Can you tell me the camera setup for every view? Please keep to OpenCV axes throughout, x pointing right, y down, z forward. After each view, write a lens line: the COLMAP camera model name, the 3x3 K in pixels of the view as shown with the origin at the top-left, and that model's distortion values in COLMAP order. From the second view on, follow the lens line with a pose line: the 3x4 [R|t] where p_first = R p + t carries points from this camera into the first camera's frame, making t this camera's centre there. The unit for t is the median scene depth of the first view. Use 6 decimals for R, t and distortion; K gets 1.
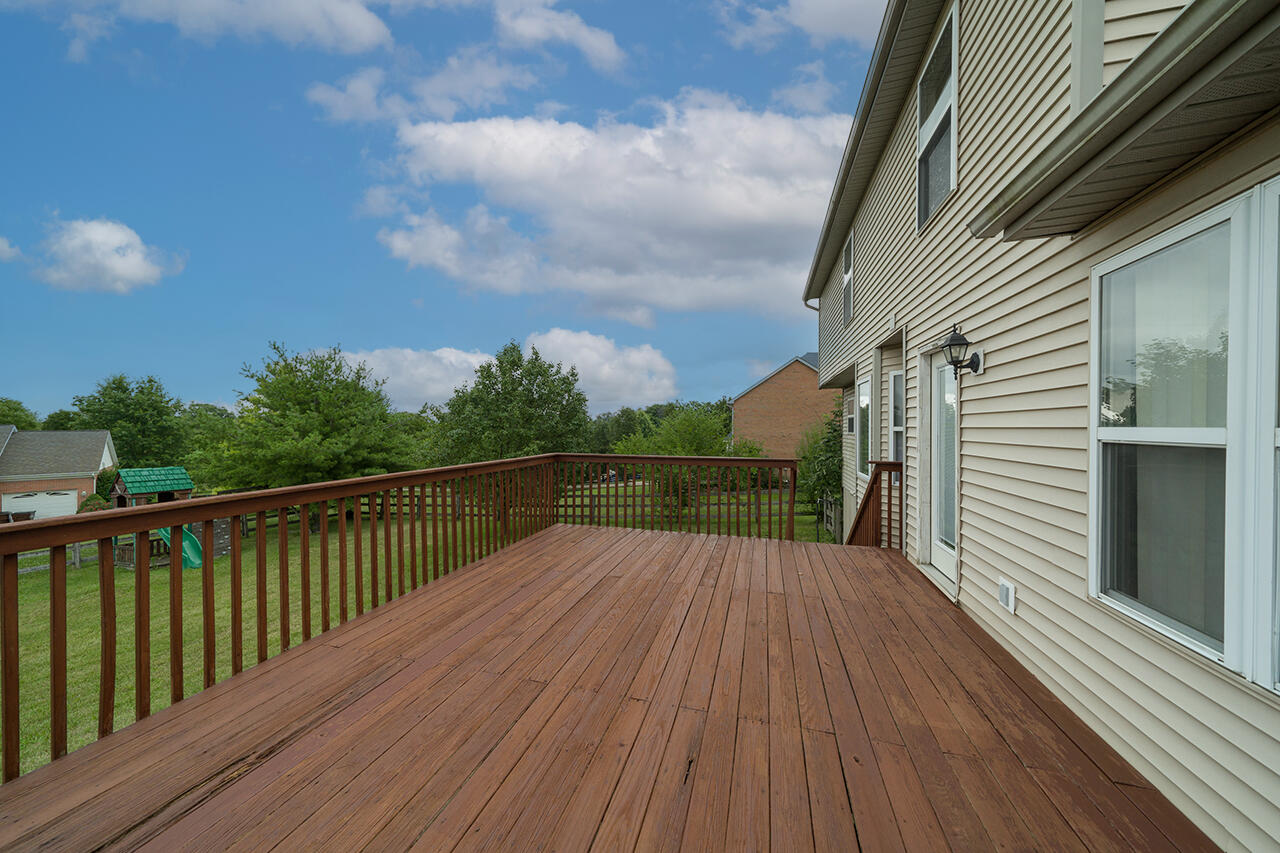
lens RADIAL K [[431.5, 0, 640.9], [0, 431.5, 428.0], [0, 0, 1]] dist [-0.001272, 0.000117]
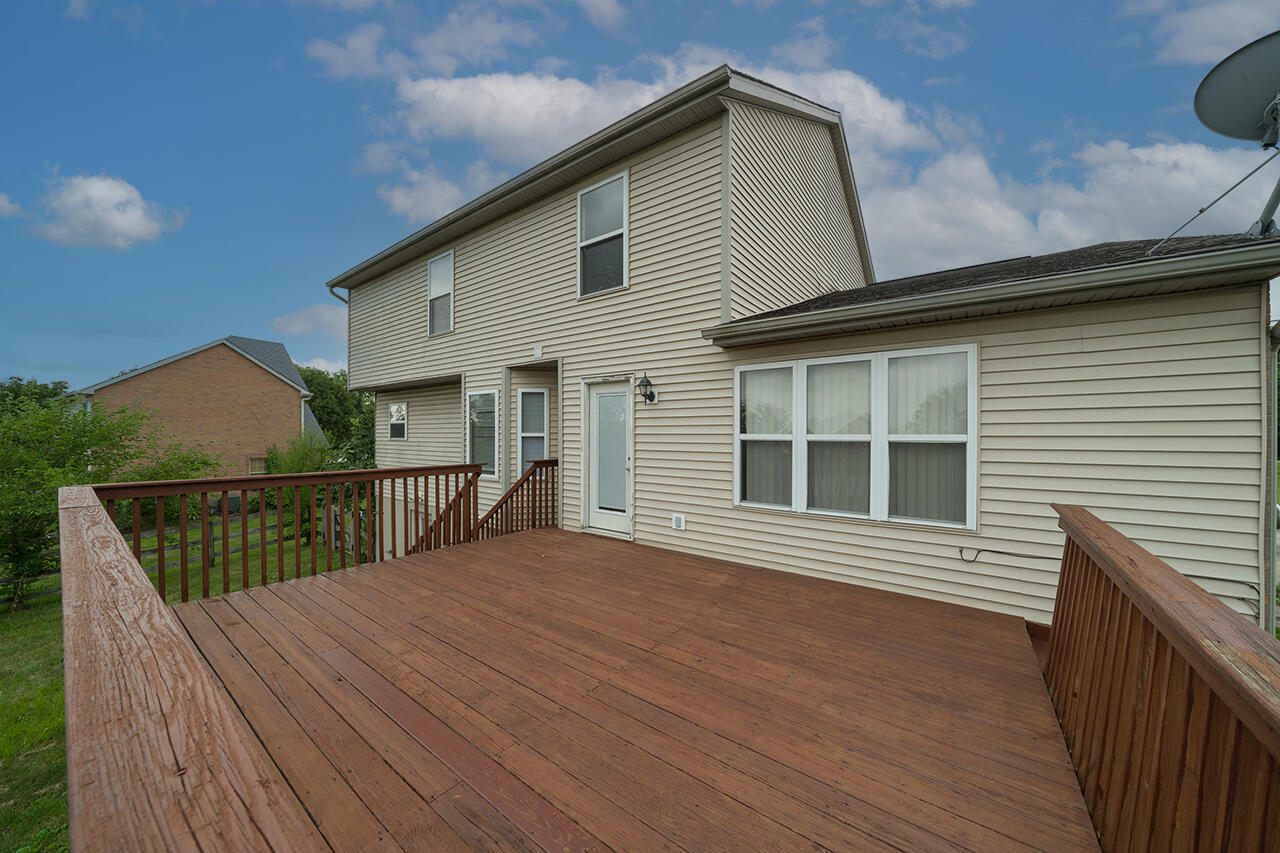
lens RADIAL K [[431.5, 0, 648.8], [0, 431.5, 432.7], [0, 0, 1]] dist [-0.001272, 0.000117]
pose [[0.340179, 0.002034, 0.940359, -0.858617], [-0.000355, 0.999998, -0.002034, -0.001672], [-0.940361, 0.000358, 0.340179, 0.412197]]
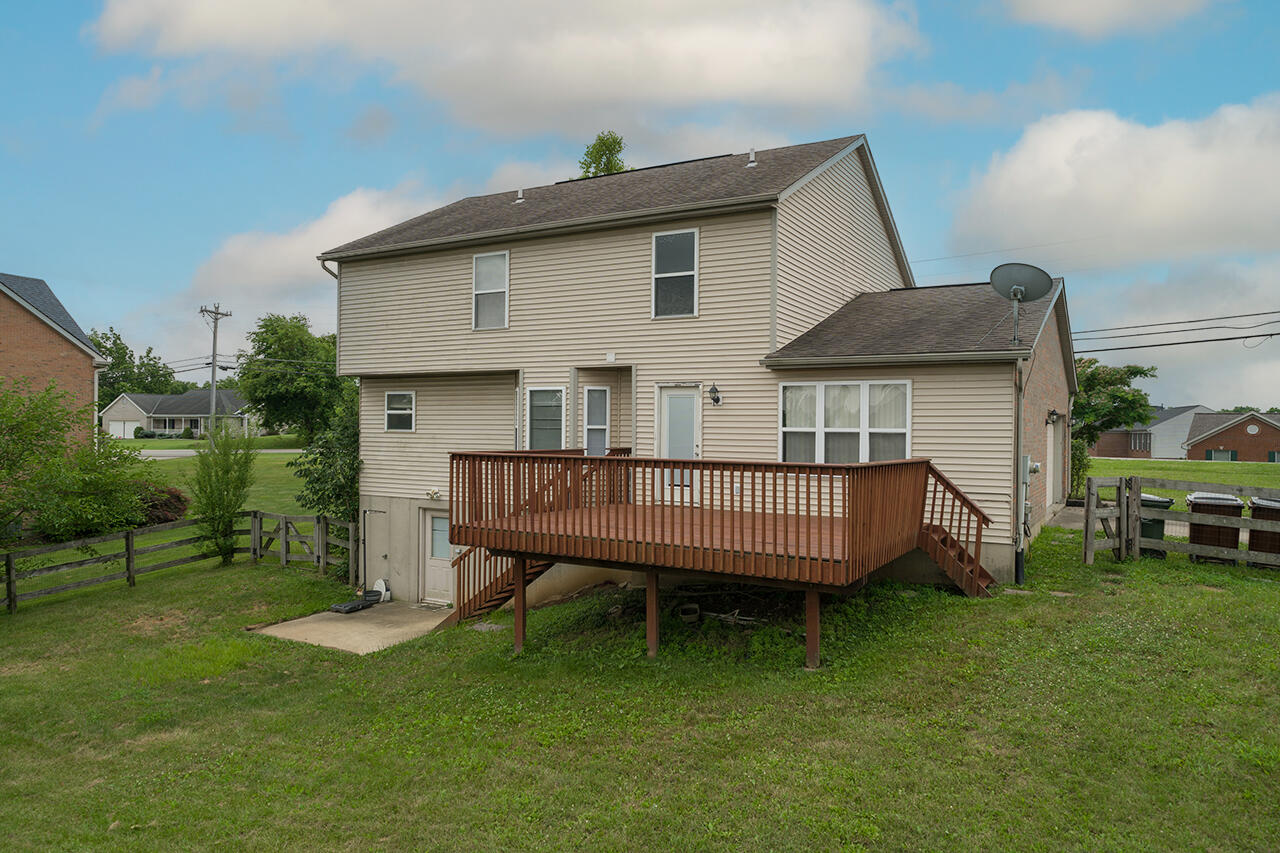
lens RADIAL K [[865.6, 0, 639.5], [0, 865.6, 427.2], [0, 0, 1]] dist [0.005429, 0.000518]
pose [[0.249601, 0.006874, 0.968324, -3.923284], [-0.010020, 0.999940, -0.004515, 0.026415], [-0.968297, -0.008576, 0.249655, 0.216516]]
